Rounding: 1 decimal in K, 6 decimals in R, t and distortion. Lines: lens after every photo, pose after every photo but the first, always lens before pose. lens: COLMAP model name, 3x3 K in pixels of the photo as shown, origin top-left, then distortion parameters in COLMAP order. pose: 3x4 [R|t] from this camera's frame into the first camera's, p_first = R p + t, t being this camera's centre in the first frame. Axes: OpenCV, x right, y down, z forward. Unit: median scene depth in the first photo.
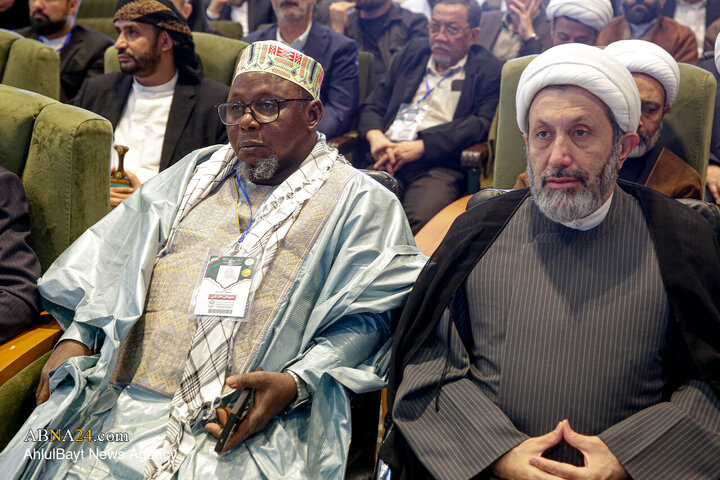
lens RADIAL K [[2075.8, 0, 360.0], [0, 2075.8, 240.0], [0, 0, 1]] dist [0.121346, -0.129638]
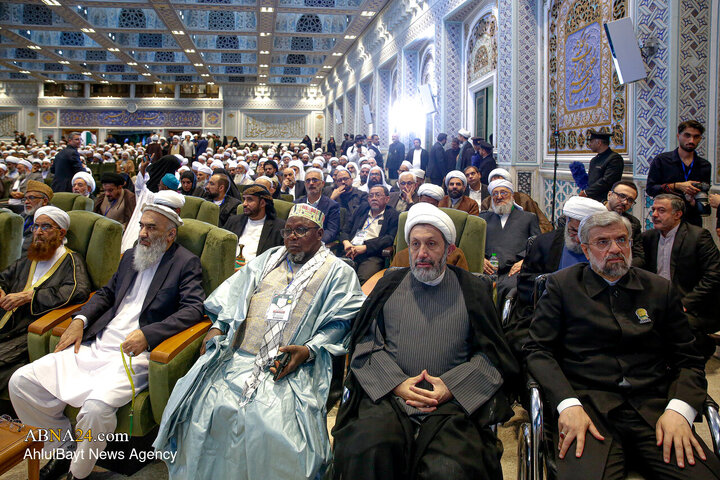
lens RADIAL K [[2075.8, 0, 360.0], [0, 2075.8, 240.0], [0, 0, 1]] dist [0.121346, -0.129638]
pose [[0.998847, 0.015323, 0.045503, -0.083123], [-0.011232, 0.995983, -0.088836, 0.154429], [-0.046682, 0.088223, 0.995006, -1.347024]]
